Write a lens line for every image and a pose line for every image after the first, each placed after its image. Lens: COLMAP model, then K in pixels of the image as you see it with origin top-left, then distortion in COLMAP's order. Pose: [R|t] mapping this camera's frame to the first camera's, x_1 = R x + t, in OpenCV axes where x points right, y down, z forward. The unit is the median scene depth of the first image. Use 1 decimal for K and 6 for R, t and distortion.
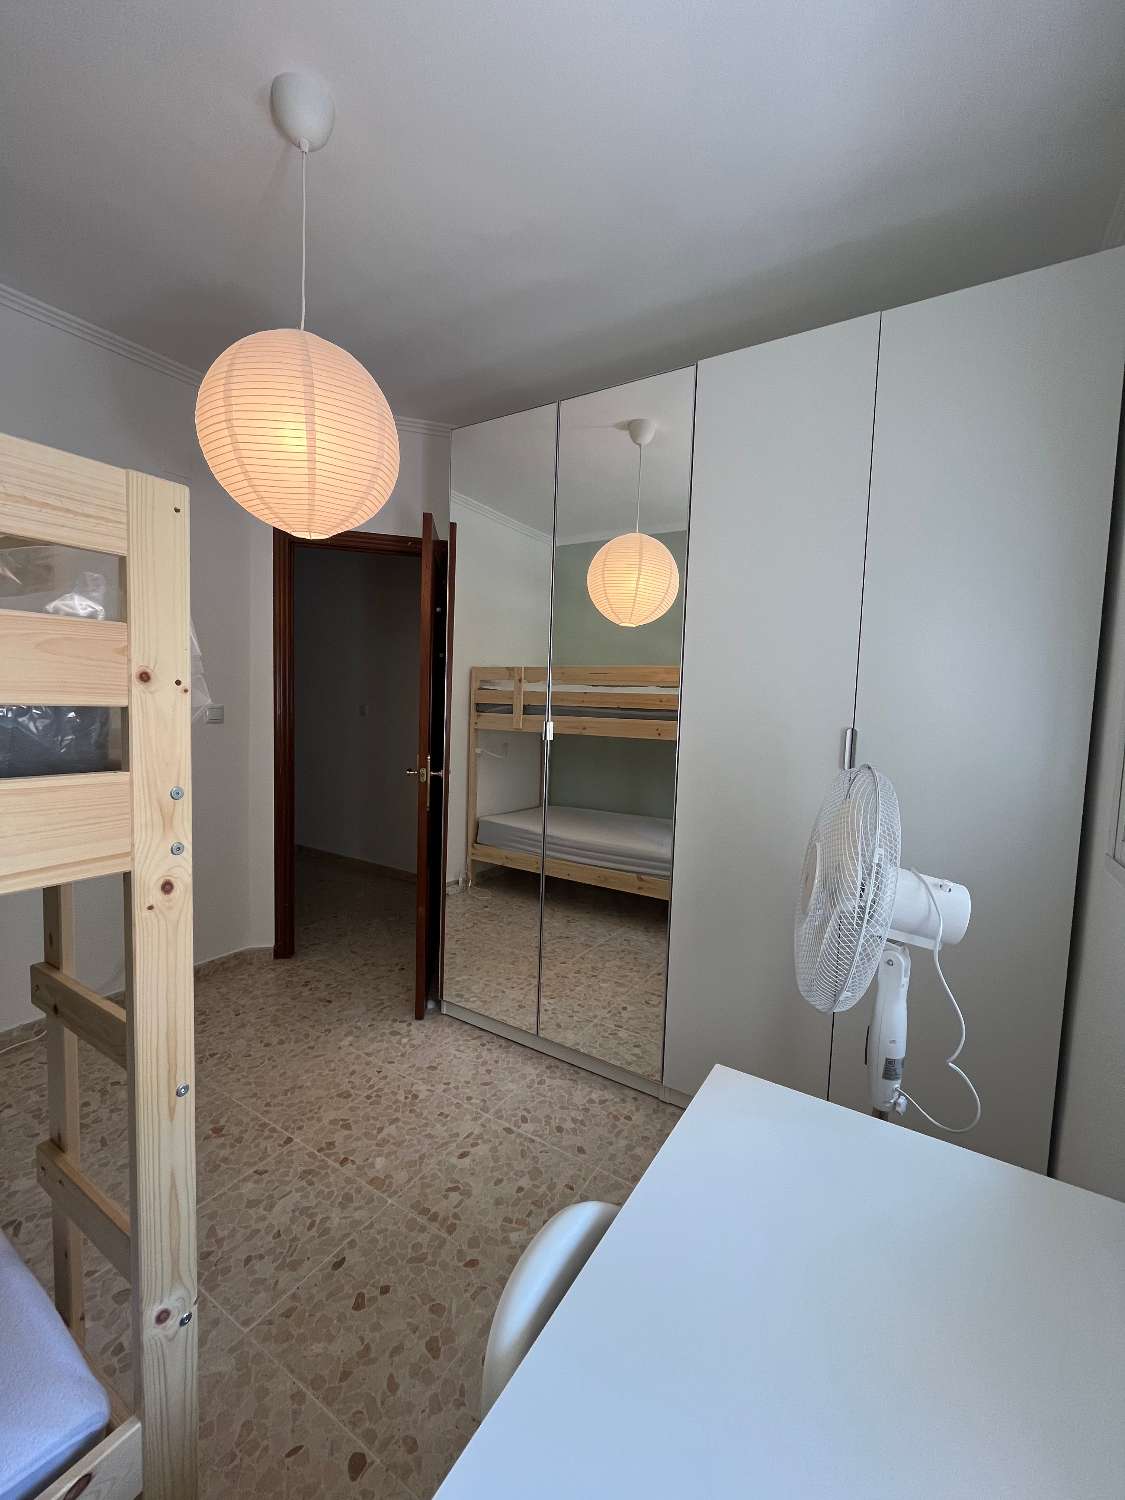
lens RADIAL K [[609.1, 0, 562.5], [0, 609.1, 750.0], [0, 0, 1]] dist [-0.005692, -0.000025]
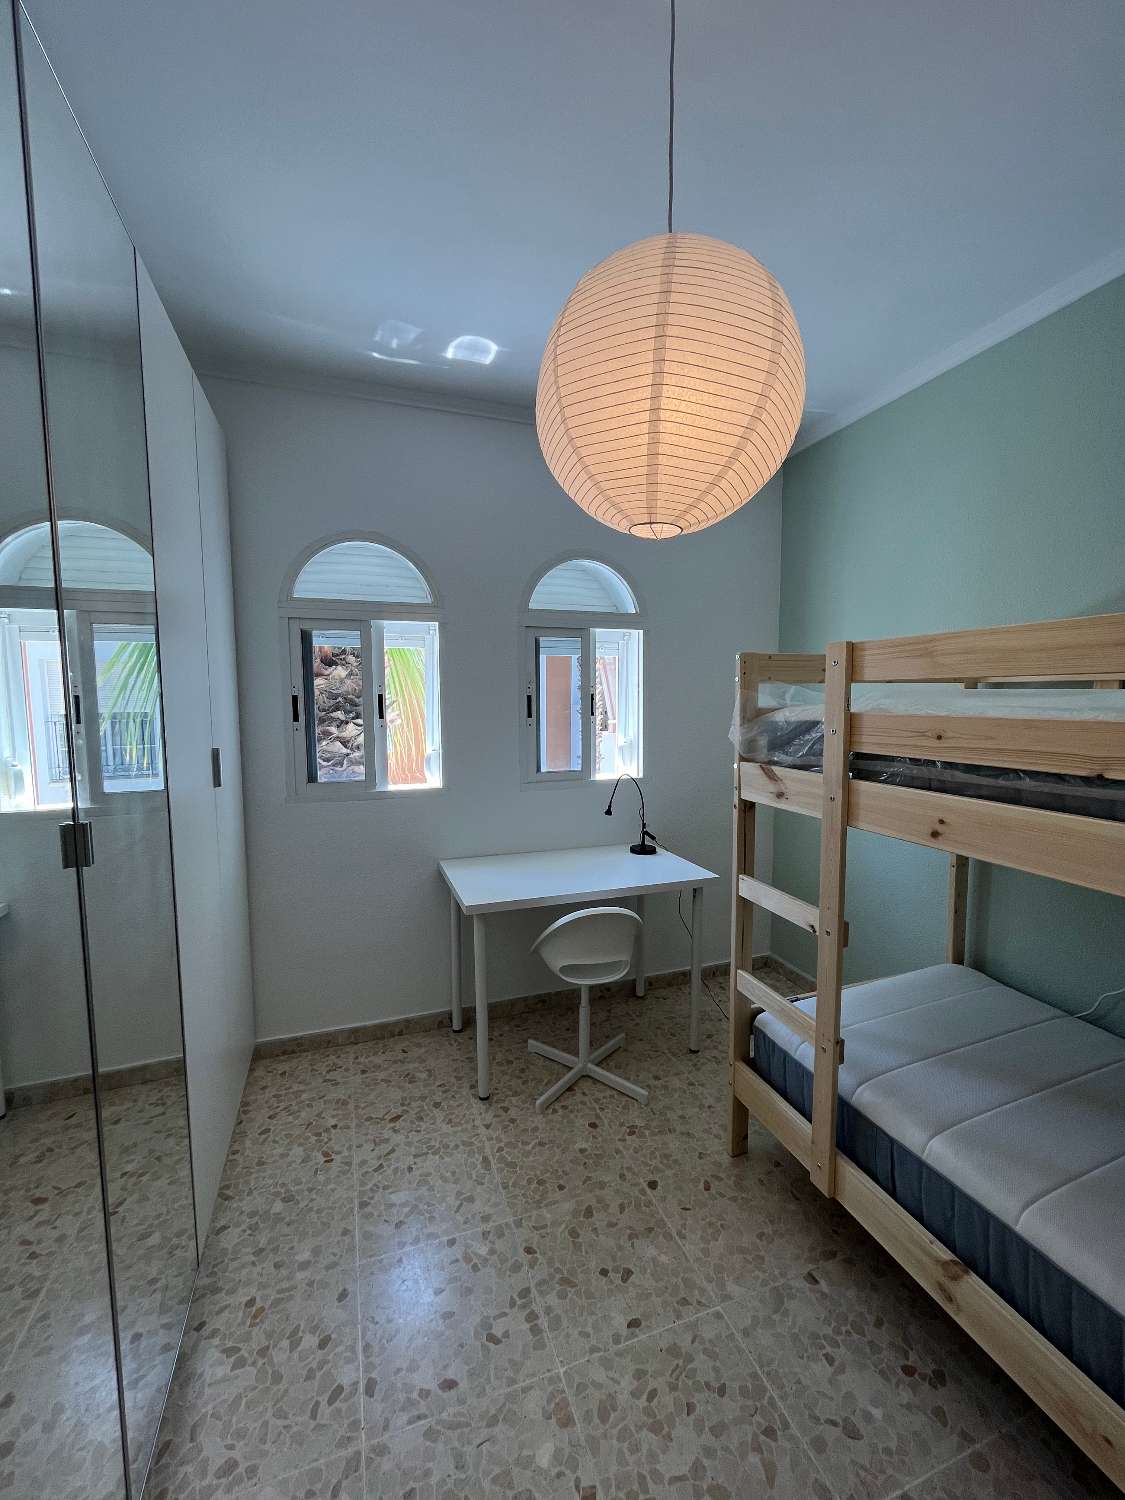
lens RADIAL K [[609.1, 0, 562.5], [0, 609.1, 750.0], [0, 0, 1]] dist [-0.005692, -0.000025]
pose [[-0.783455, -0.083538, 0.615808, -0.769454], [0.026465, 0.985540, 0.167364, -0.222846], [-0.620885, 0.147420, -0.769915, 1.616906]]
